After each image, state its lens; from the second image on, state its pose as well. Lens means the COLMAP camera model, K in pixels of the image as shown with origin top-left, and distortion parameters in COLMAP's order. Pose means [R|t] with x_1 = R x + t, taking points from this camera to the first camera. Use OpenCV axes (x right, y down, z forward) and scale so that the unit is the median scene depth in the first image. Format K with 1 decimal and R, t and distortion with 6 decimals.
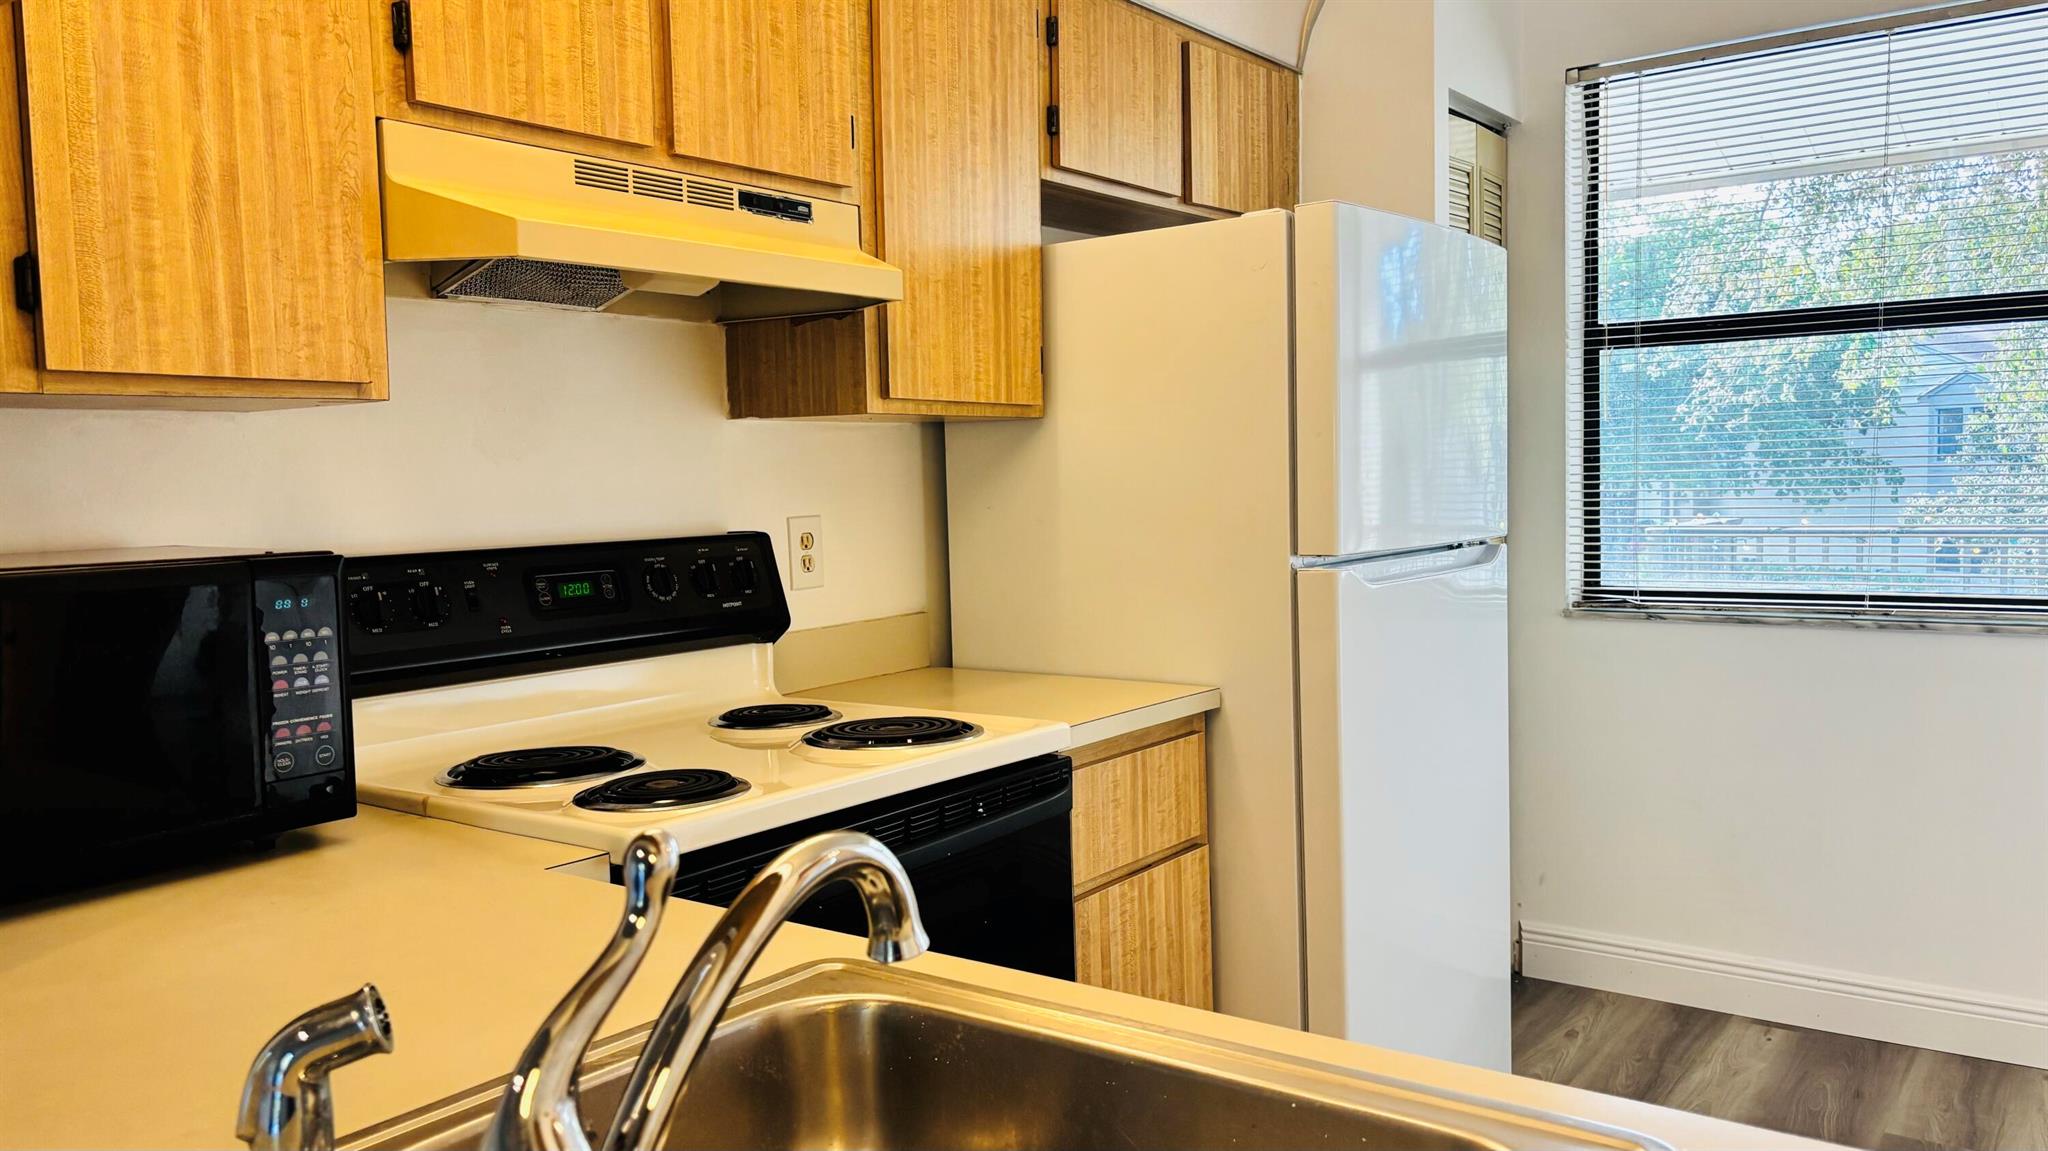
lens RADIAL K [[1542.8, 0, 1028.6], [0, 1542.8, 576.1], [0, 0, 1]] dist [0.057105, -0.058655]
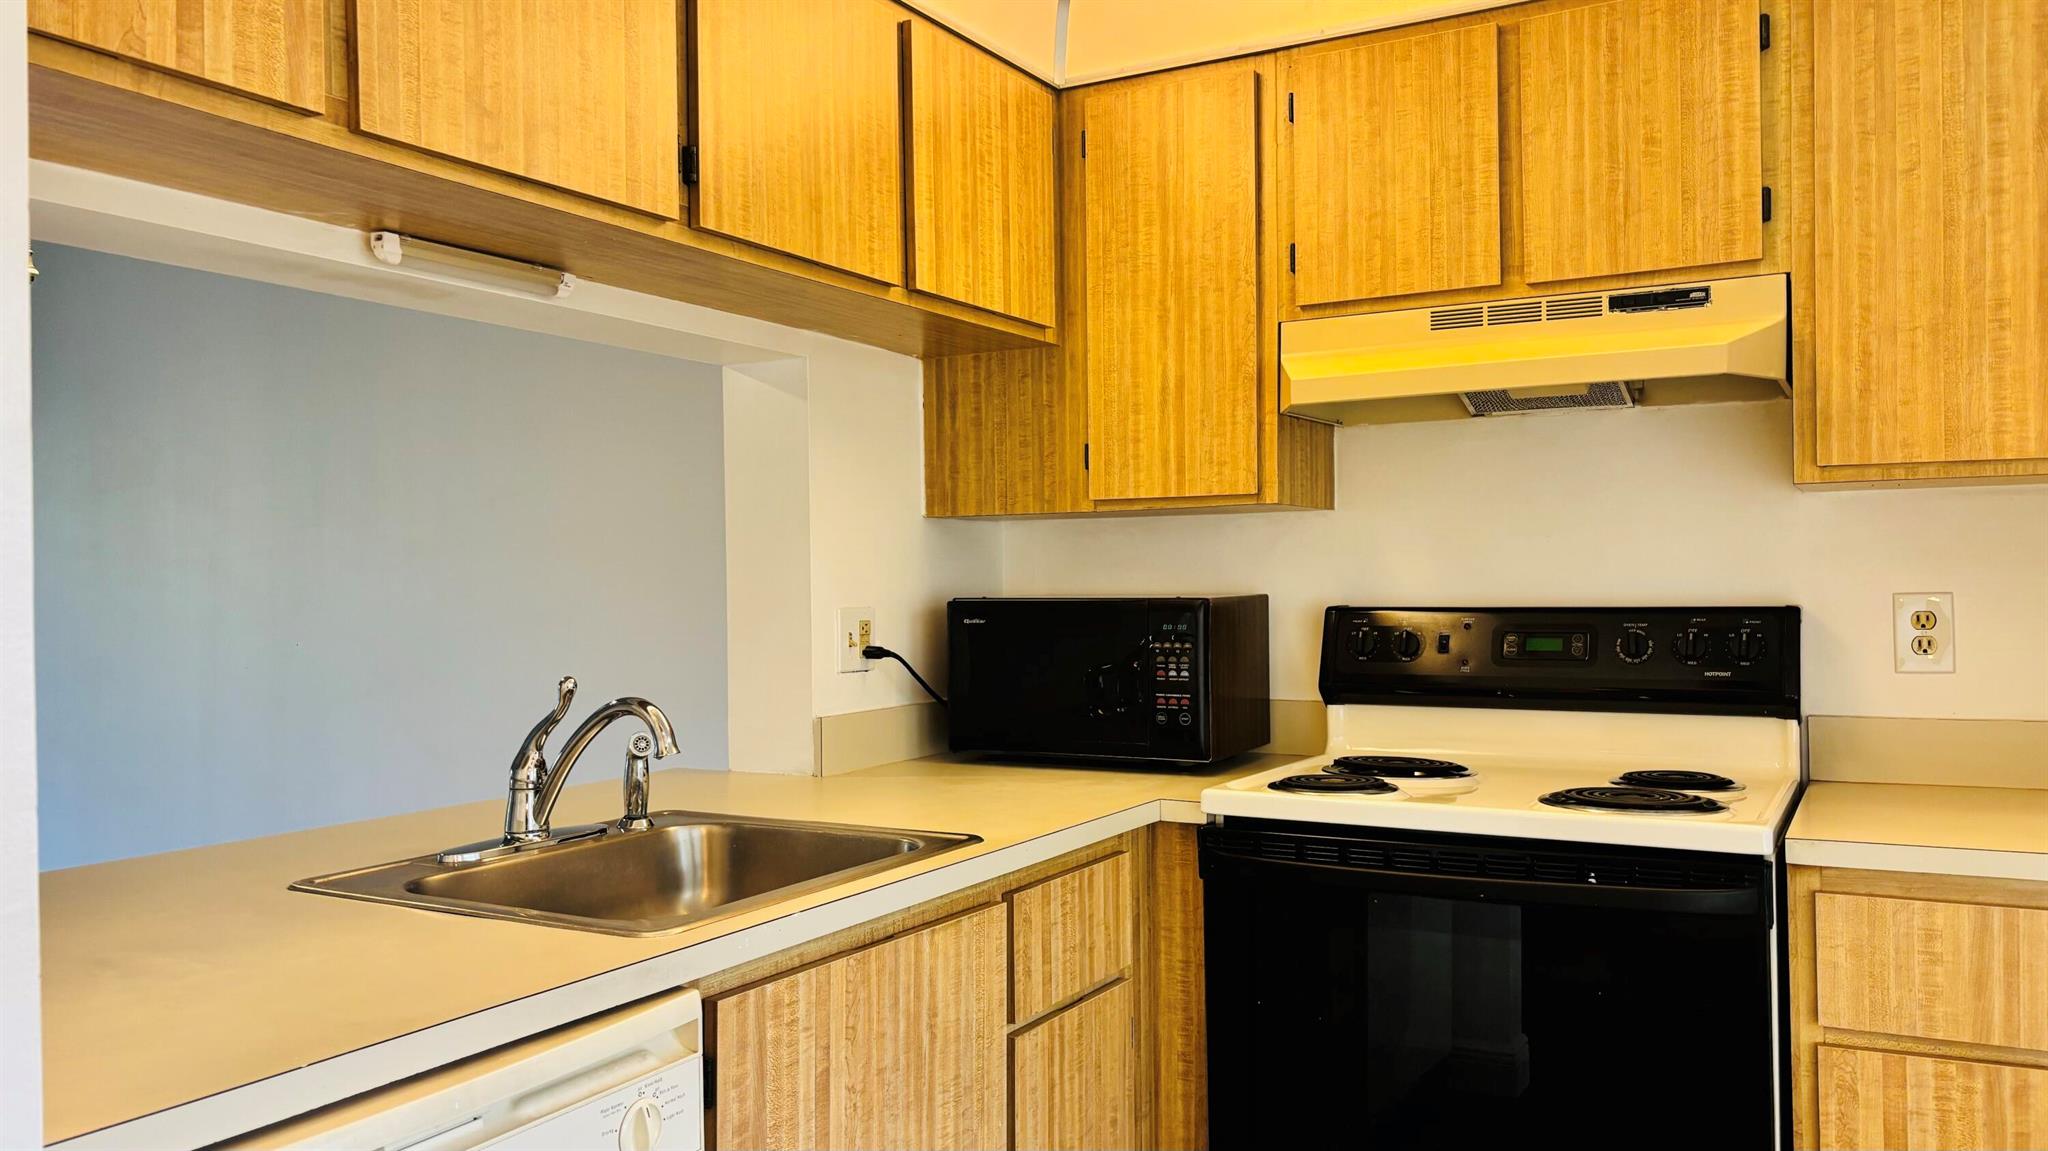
lens RADIAL K [[1542.8, 0, 1025.5], [0, 1542.8, 570.8], [0, 0, 1]] dist [0.057105, -0.058655]
pose [[0.128815, 0.020022, -0.991466, 1.006437], [-0.056974, 0.998294, 0.012758, -0.048165], [0.990031, 0.054844, 0.129736, 0.518342]]
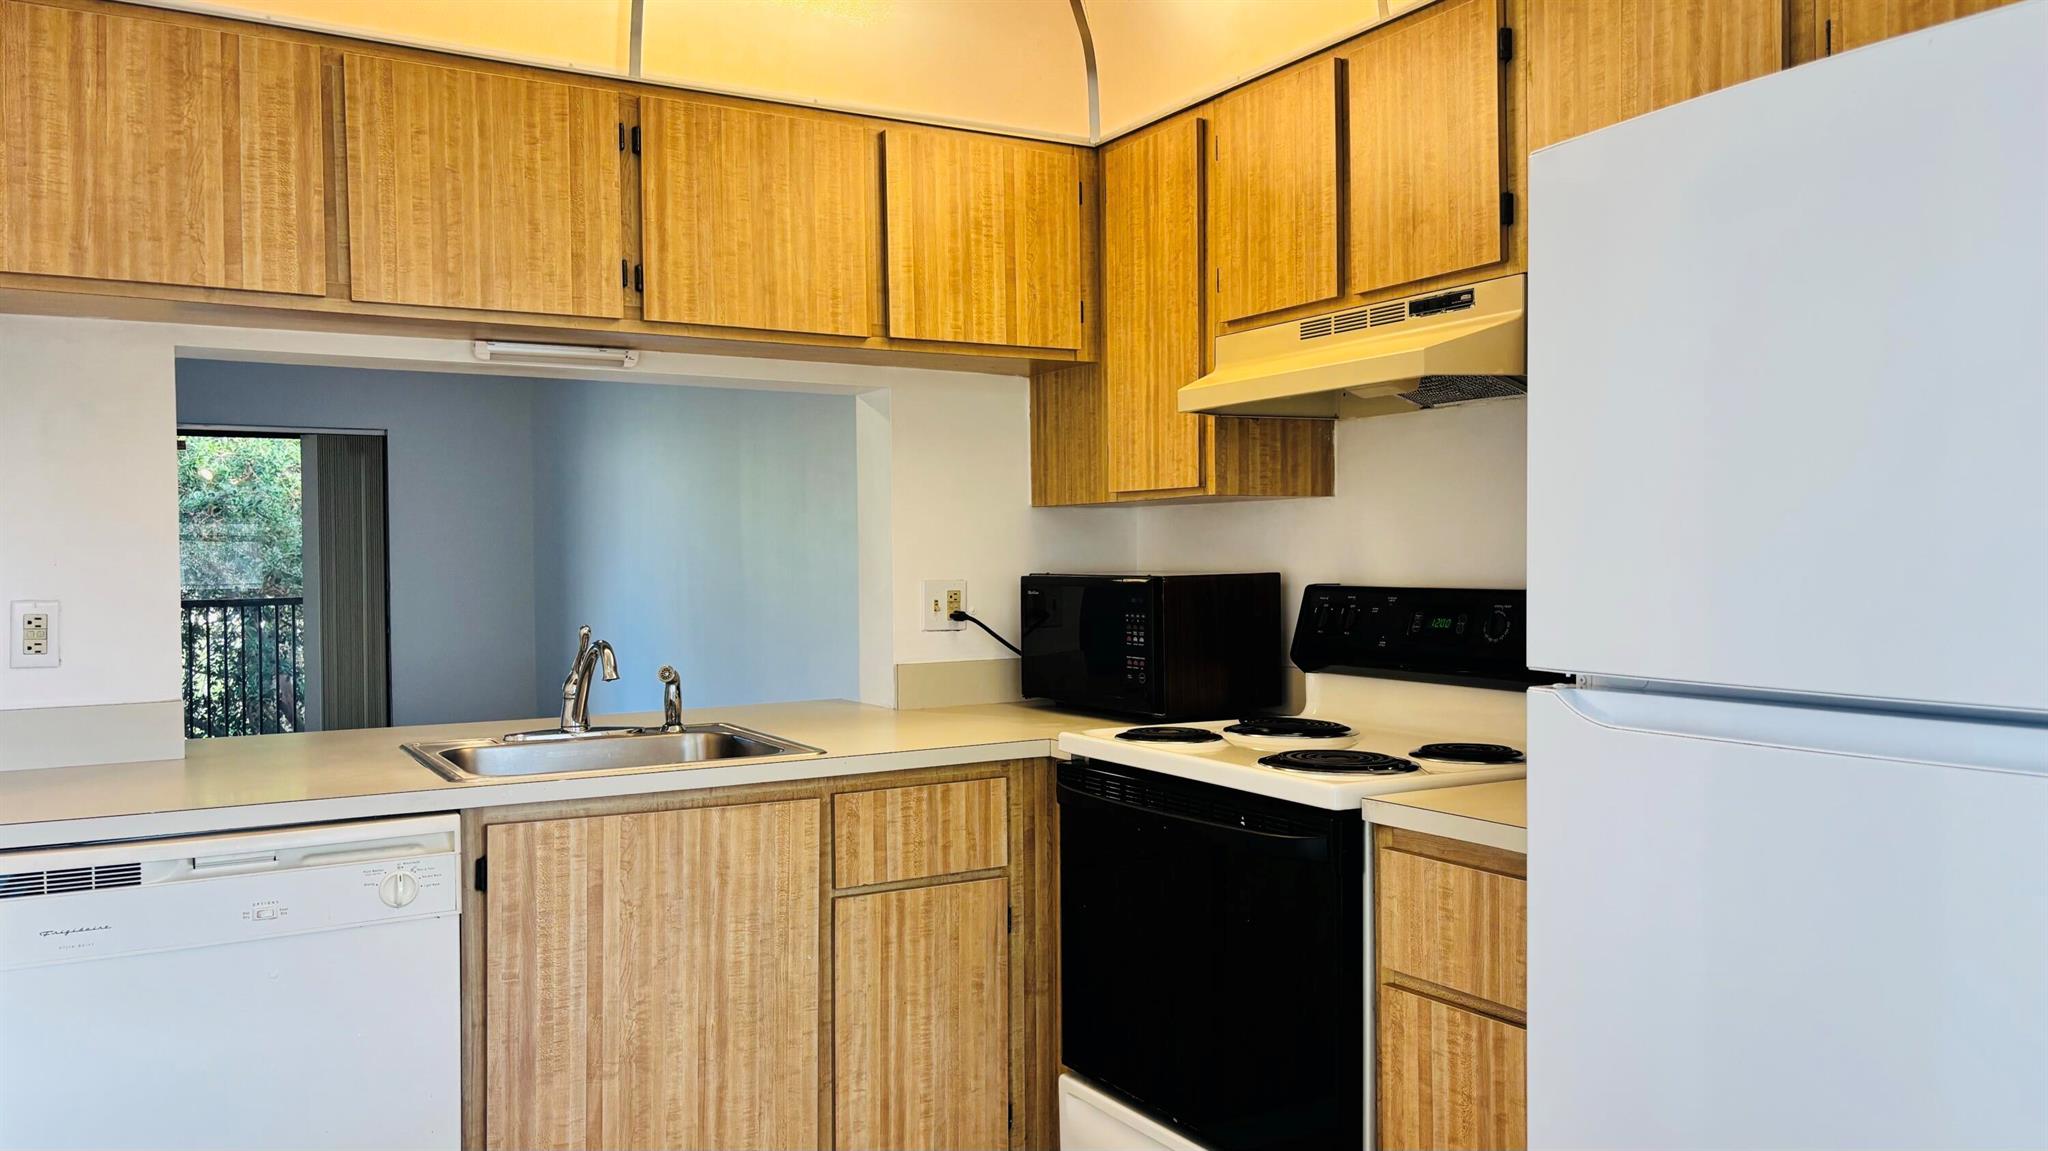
lens RADIAL K [[1542.8, 0, 1044.0], [0, 1542.8, 572.2], [0, 0, 1]] dist [0.057105, -0.058655]
pose [[-0.388703, 0.043330, -0.920344, 1.203643], [-0.040219, 0.997143, 0.063932, -0.120961], [0.920485, 0.061866, -0.385850, 1.402976]]
